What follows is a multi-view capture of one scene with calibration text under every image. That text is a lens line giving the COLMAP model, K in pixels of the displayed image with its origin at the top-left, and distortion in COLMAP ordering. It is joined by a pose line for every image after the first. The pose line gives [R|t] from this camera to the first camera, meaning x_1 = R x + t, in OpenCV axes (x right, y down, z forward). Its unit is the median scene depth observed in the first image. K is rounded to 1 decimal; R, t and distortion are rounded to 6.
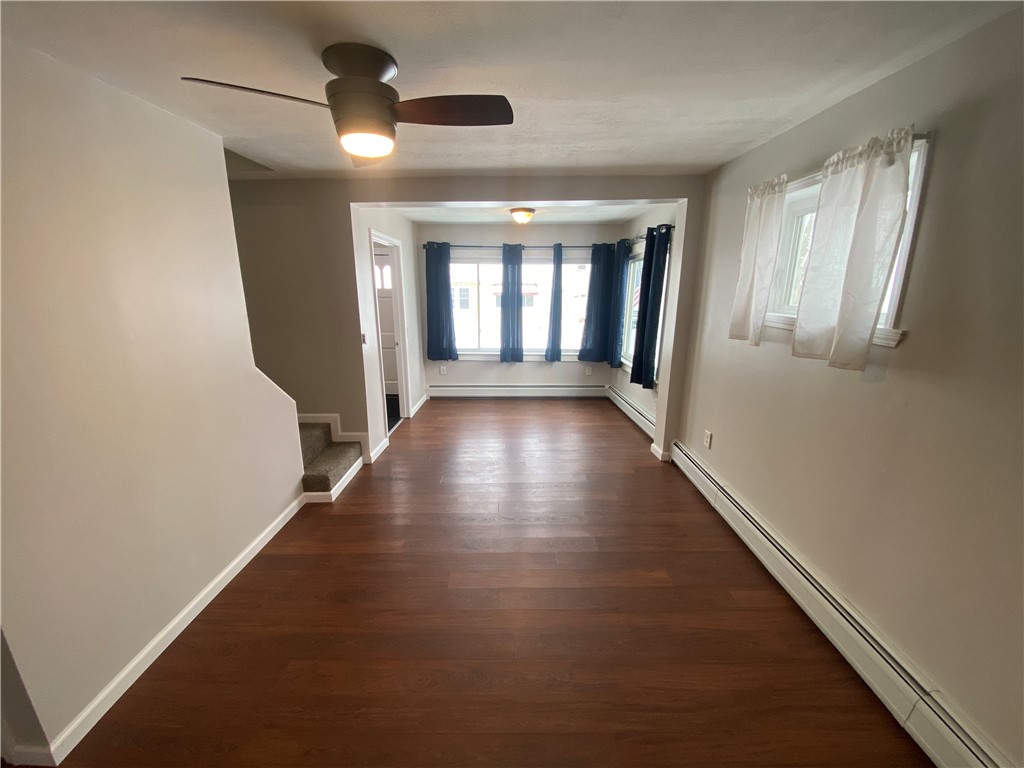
lens RADIAL K [[414.8, 0, 509.5], [0, 414.8, 387.4], [0, 0, 1]] dist [0.025557, -0.021555]
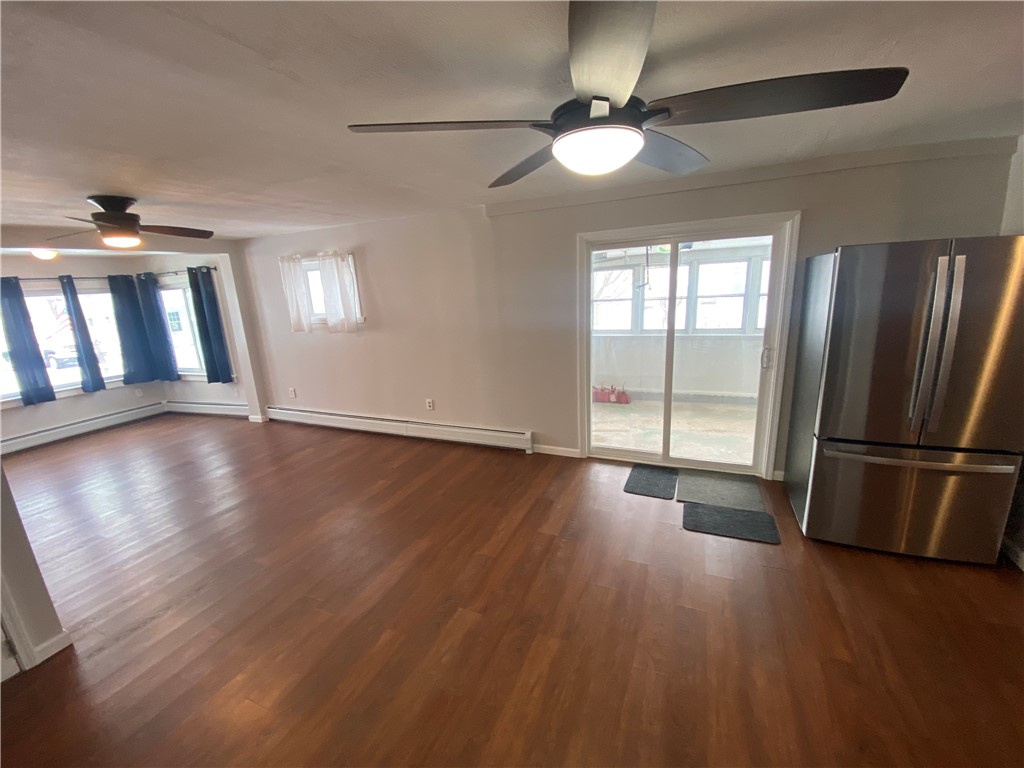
lens RADIAL K [[414.8, 0, 509.5], [0, 414.8, 387.4], [0, 0, 1]] dist [0.025557, -0.021555]
pose [[0.402626, -0.233739, 0.885019, -0.698556], [0.267807, 0.954623, 0.130287, 0.117438], [-0.875313, 0.184557, 0.446953, -0.576650]]
